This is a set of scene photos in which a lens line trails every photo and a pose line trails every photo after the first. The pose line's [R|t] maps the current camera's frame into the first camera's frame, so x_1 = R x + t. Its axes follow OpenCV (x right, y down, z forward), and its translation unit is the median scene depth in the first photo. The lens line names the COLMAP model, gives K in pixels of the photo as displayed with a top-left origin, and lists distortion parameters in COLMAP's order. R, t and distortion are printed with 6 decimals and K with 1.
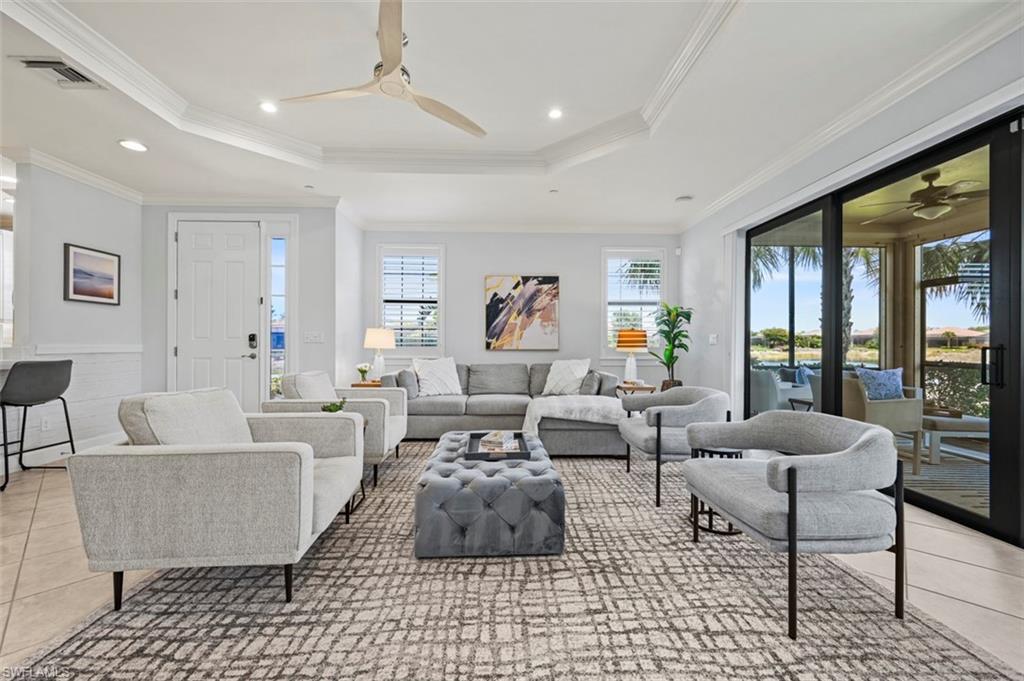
lens RADIAL K [[409.9, 0, 515.6], [0, 409.9, 342.2], [0, 0, 1]] dist [0.001266, -0.000516]
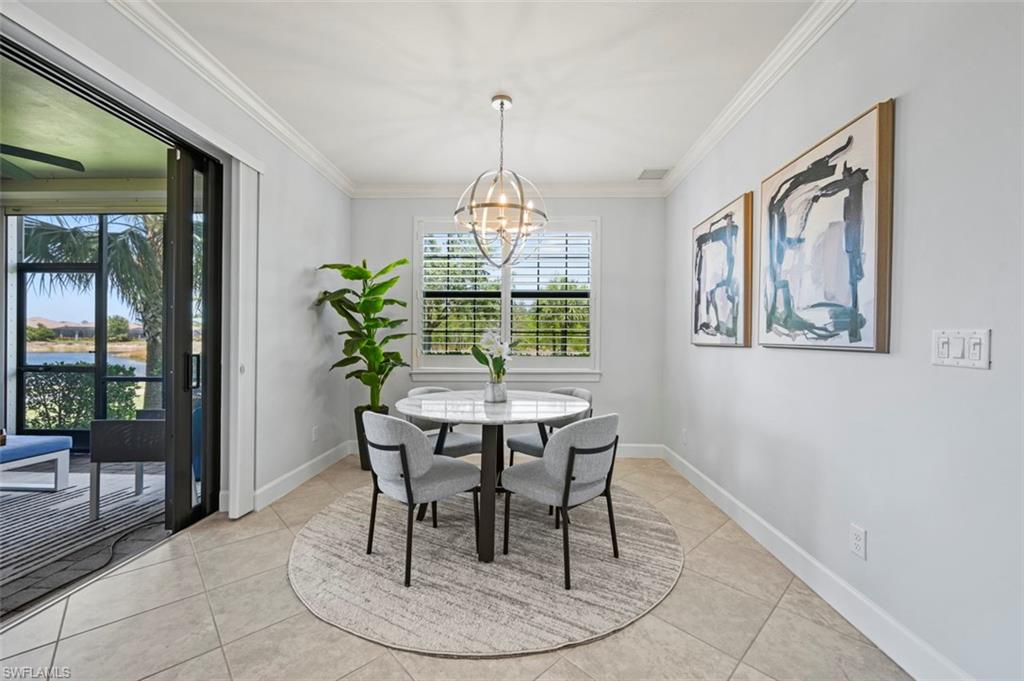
lens RADIAL K [[409.9, 0, 512.2], [0, 409.9, 338.5], [0, 0, 1]] dist [0.001266, -0.000516]
pose [[0.069047, -0.000419, 0.997613, 0.344481], [-0.008013, 0.999967, 0.000975, -0.017013], [-0.997581, -0.008061, 0.069042, 0.012613]]
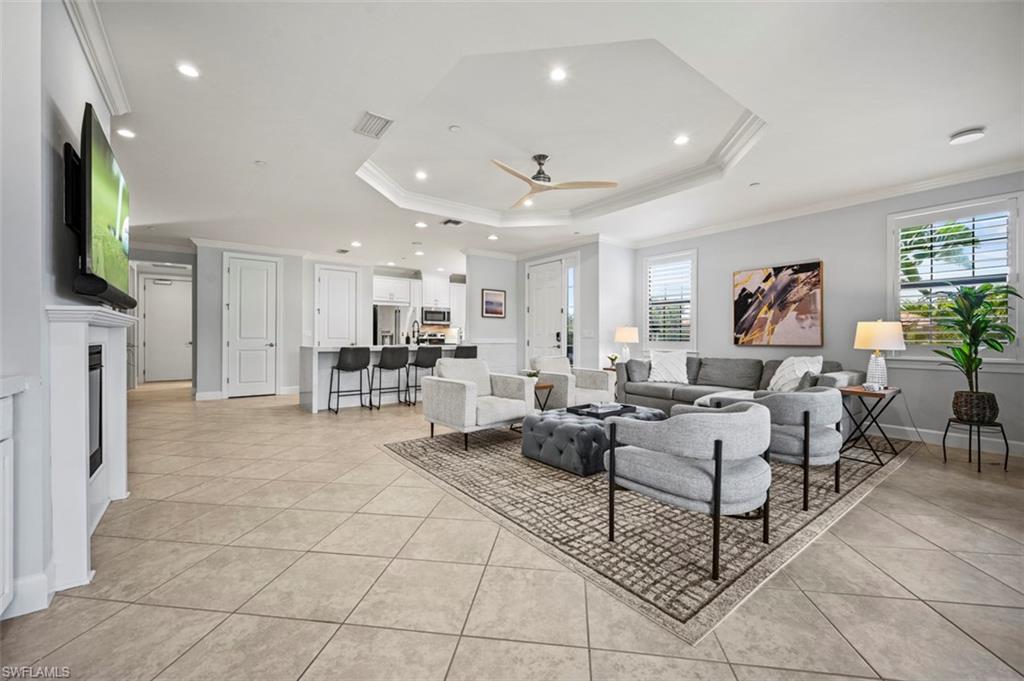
lens RADIAL K [[409.9, 0, 515.9], [0, 409.9, 336.2], [0, 0, 1]] dist [0.001266, -0.000516]
pose [[0.580491, -0.003898, -0.814258, 0.539325], [-0.000366, 0.999987, -0.005048, 0.002572], [0.814267, 0.003229, 0.580482, -0.036571]]
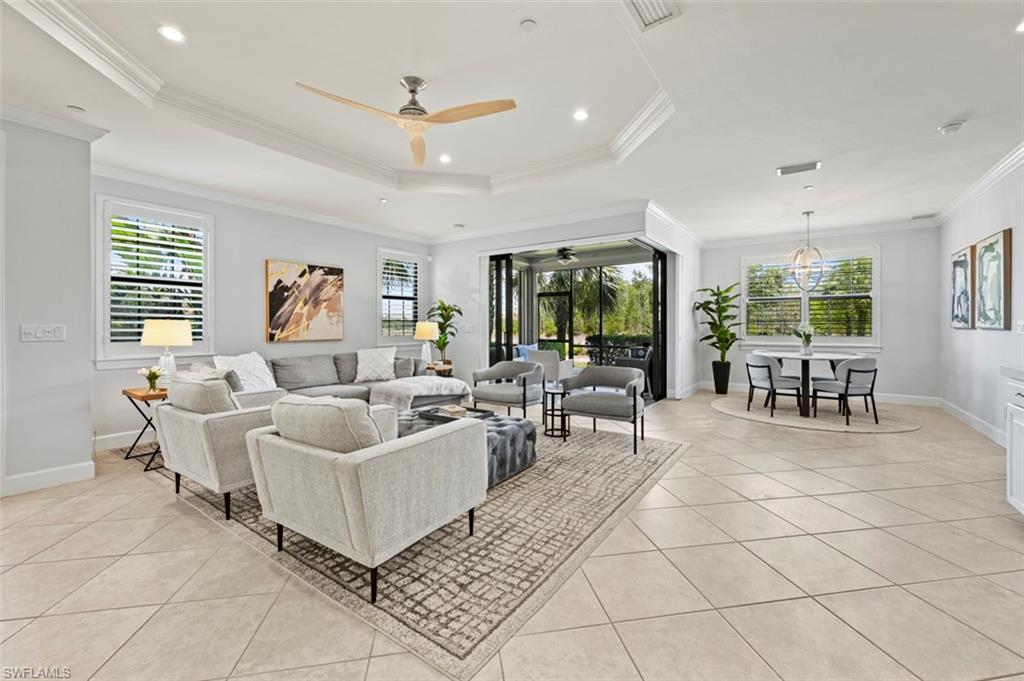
lens RADIAL K [[409.9, 0, 517.5], [0, 409.9, 327.1], [0, 0, 1]] dist [0.001266, -0.000516]
pose [[0.603693, -0.007972, 0.797177, -0.565123], [0.003412, 0.999967, 0.007416, -0.023179], [-0.797210, -0.001757, 0.603700, 0.022552]]
